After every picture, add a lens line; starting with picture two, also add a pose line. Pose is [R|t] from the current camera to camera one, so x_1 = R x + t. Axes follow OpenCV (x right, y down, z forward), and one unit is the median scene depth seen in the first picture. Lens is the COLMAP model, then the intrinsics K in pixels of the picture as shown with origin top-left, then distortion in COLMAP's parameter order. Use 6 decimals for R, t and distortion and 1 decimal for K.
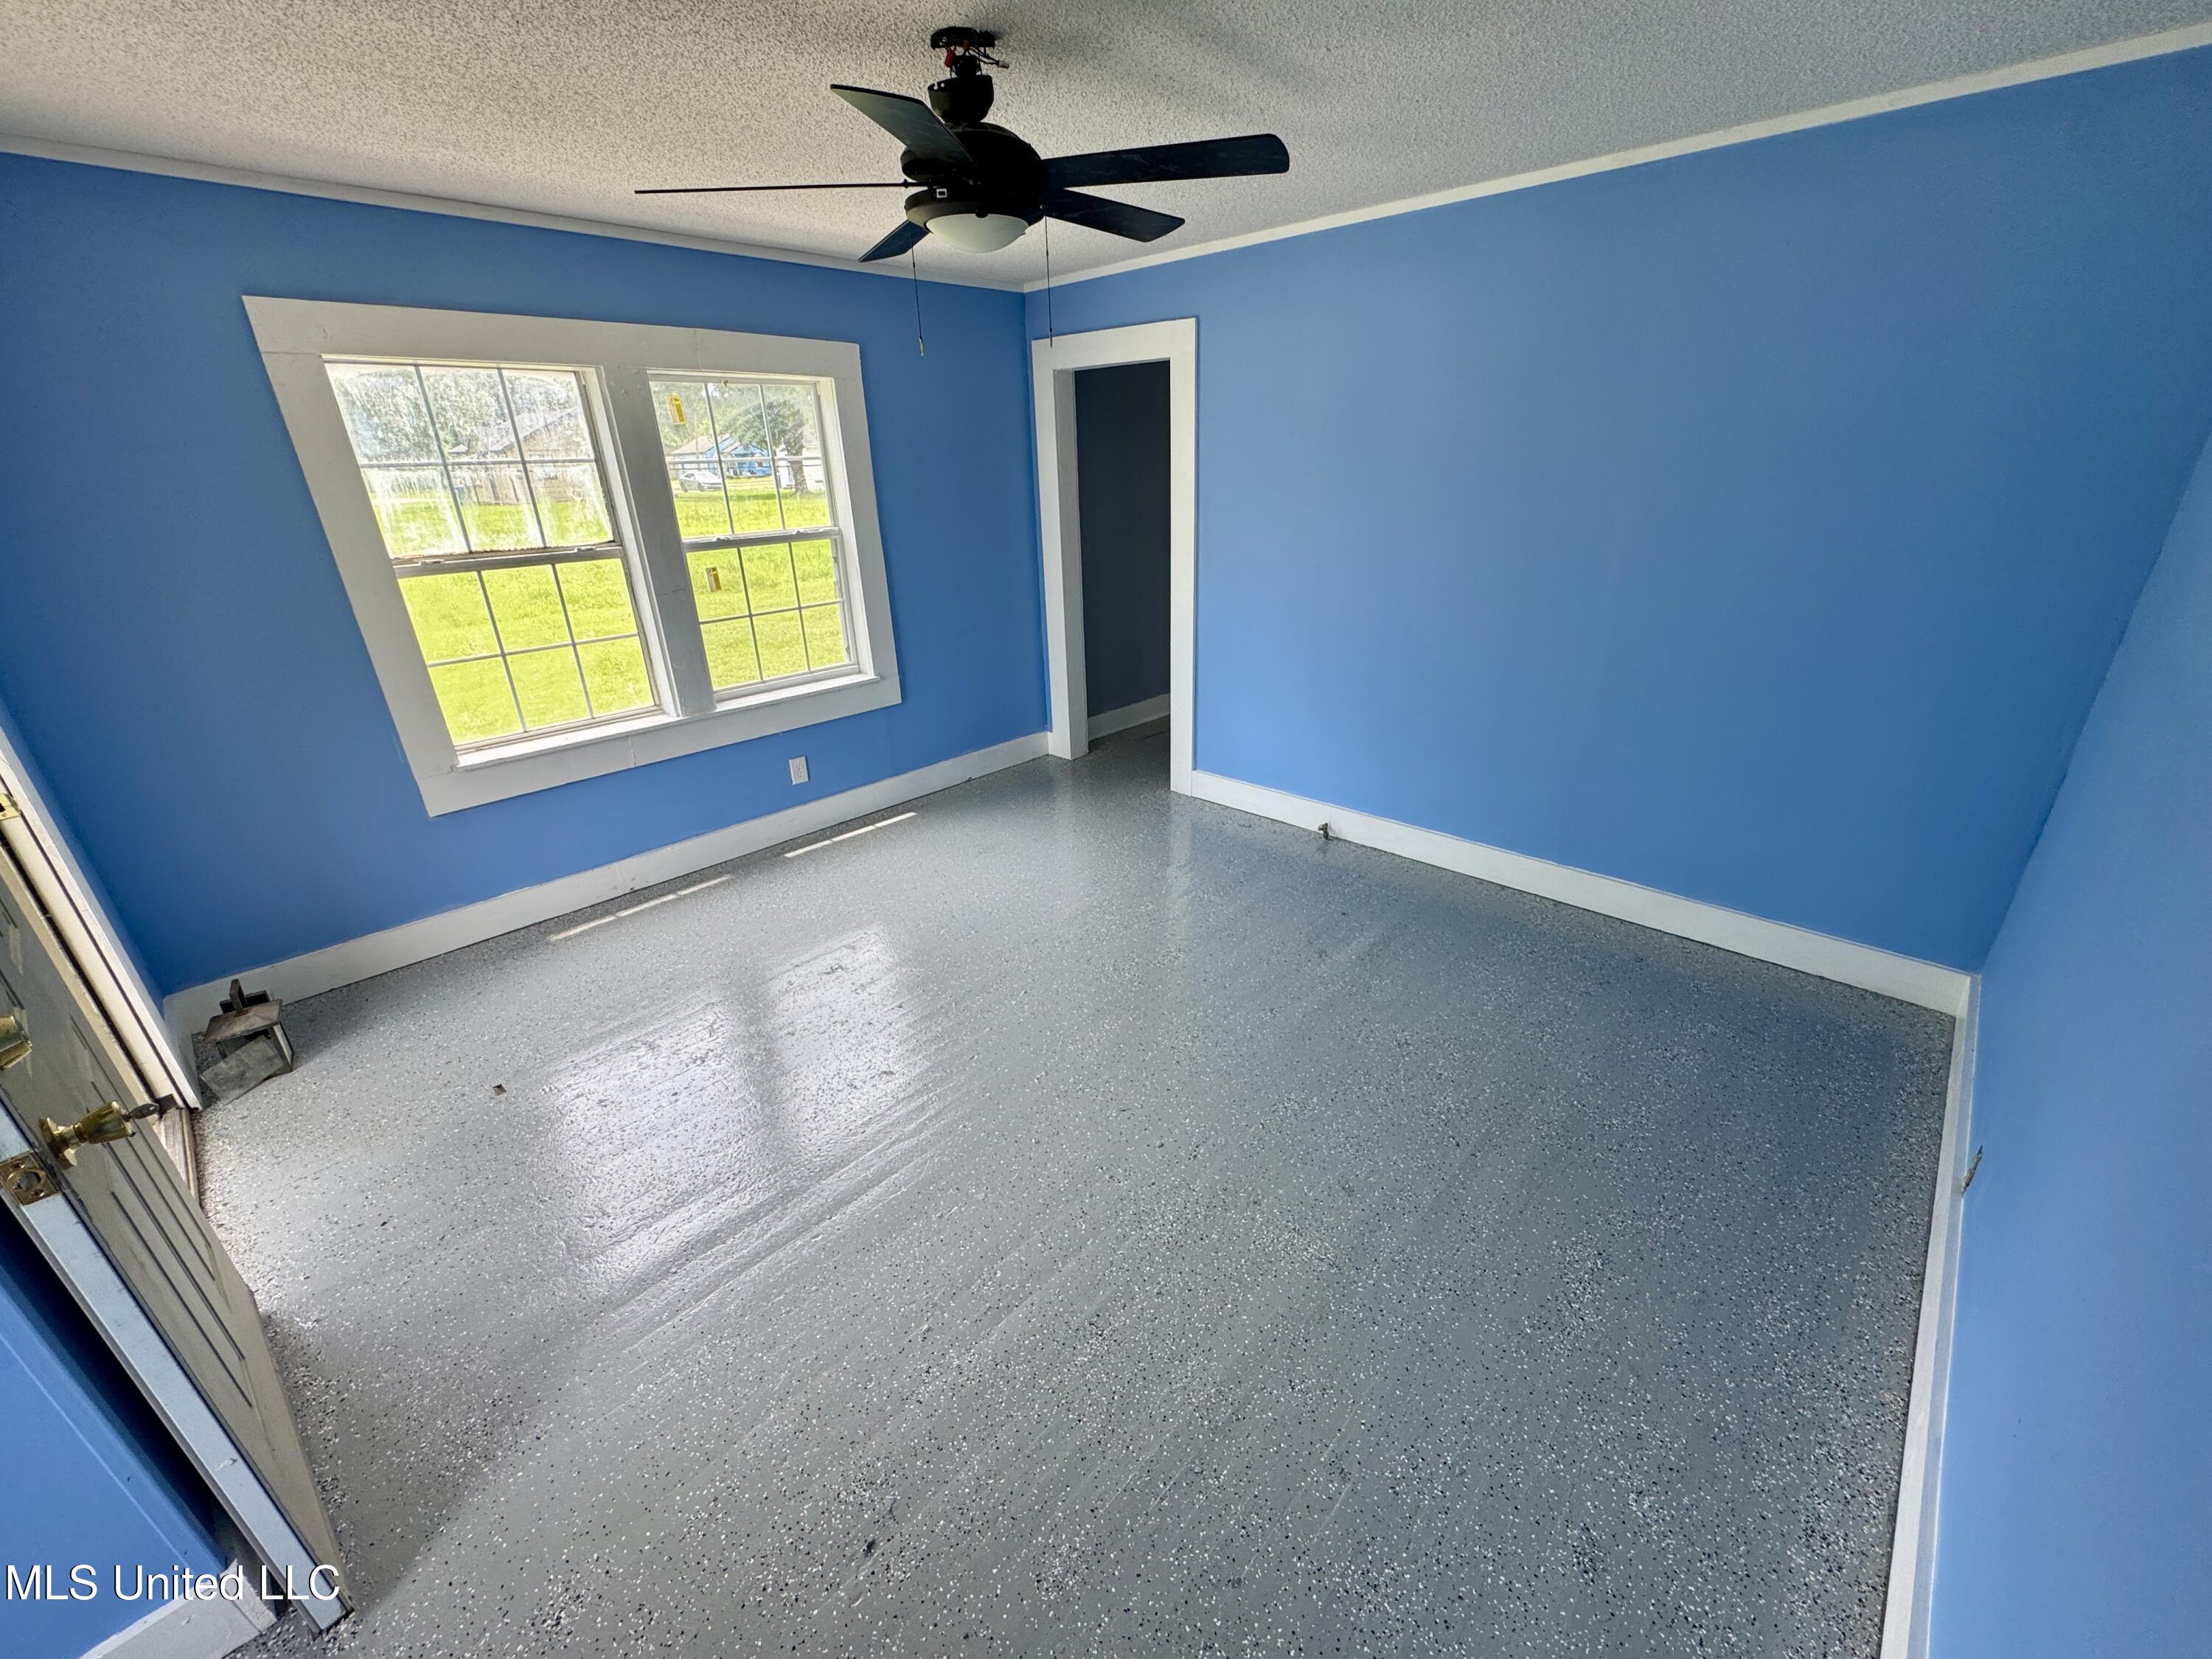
lens RADIAL K [[882.4, 0, 1115.9], [0, 882.4, 833.1], [0, 0, 1]] dist [-0.001214, -0.000410]
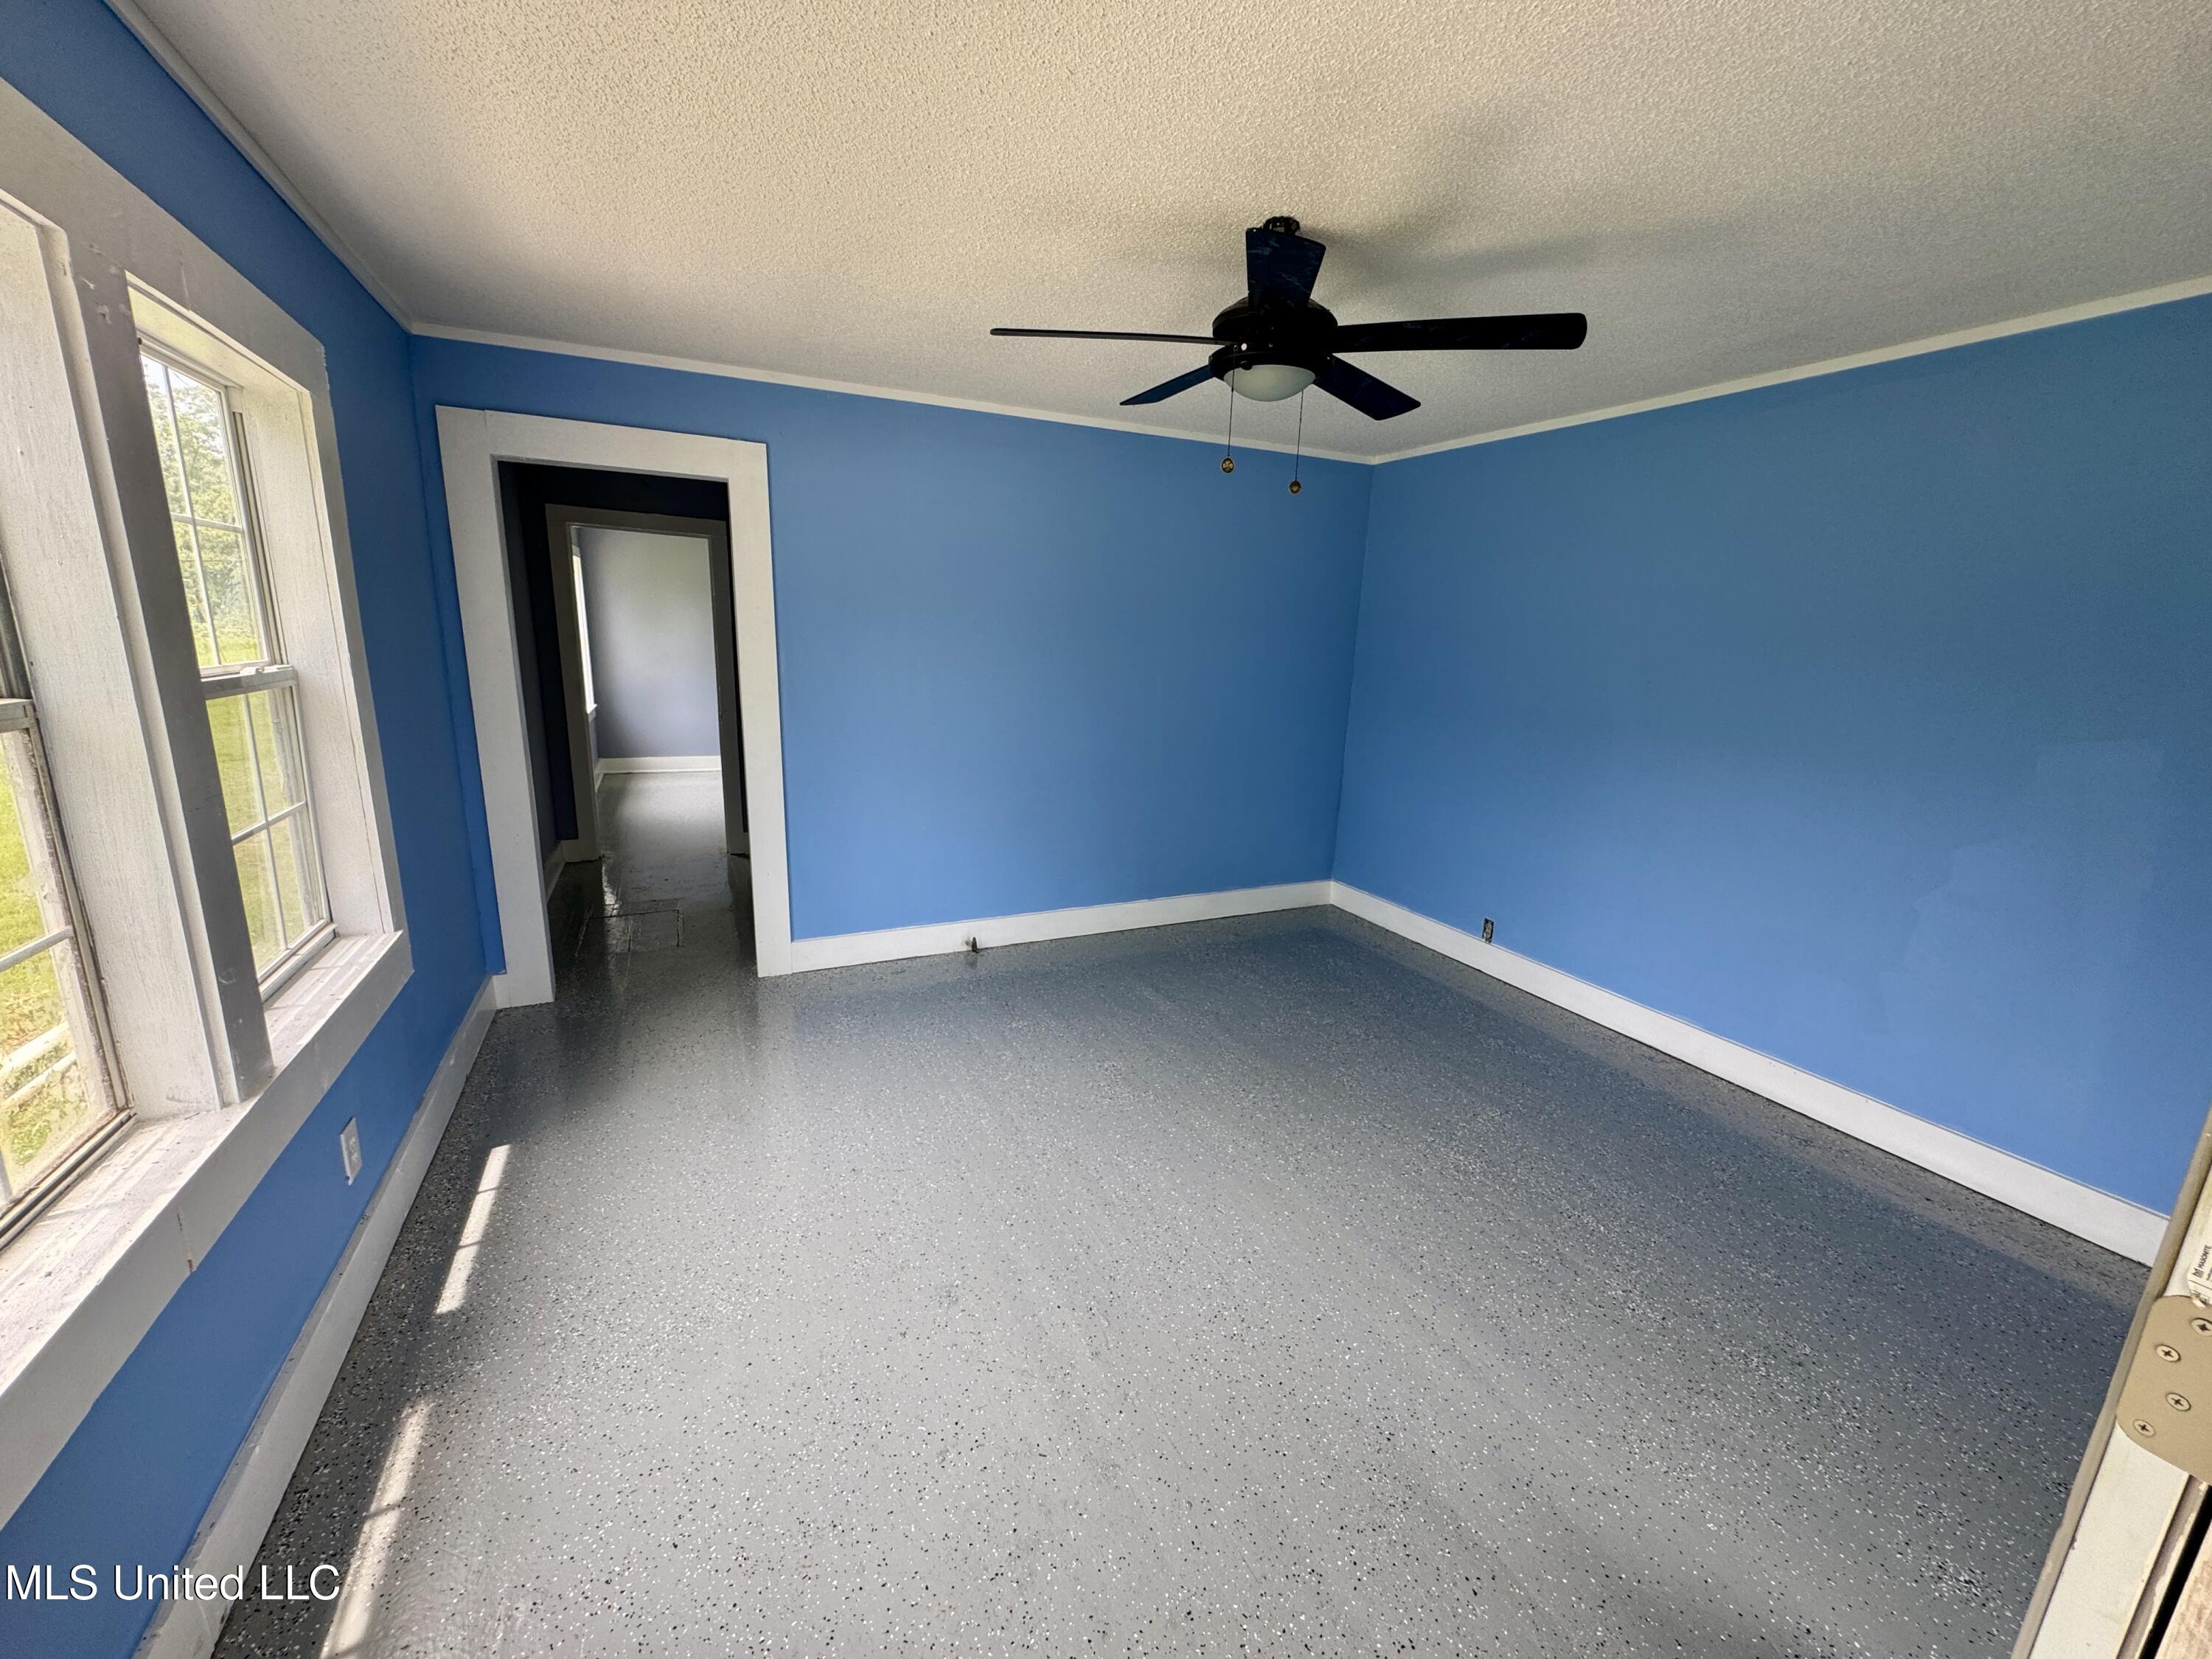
lens RADIAL K [[882.4, 0, 1092.0], [0, 882.4, 840.5], [0, 0, 1]] dist [-0.001214, -0.000410]
pose [[0.375463, -0.178165, 0.909552, -0.628645], [0.332839, 0.941807, 0.047087, -0.120842], [-0.865012, 0.285055, 0.412914, 0.417504]]
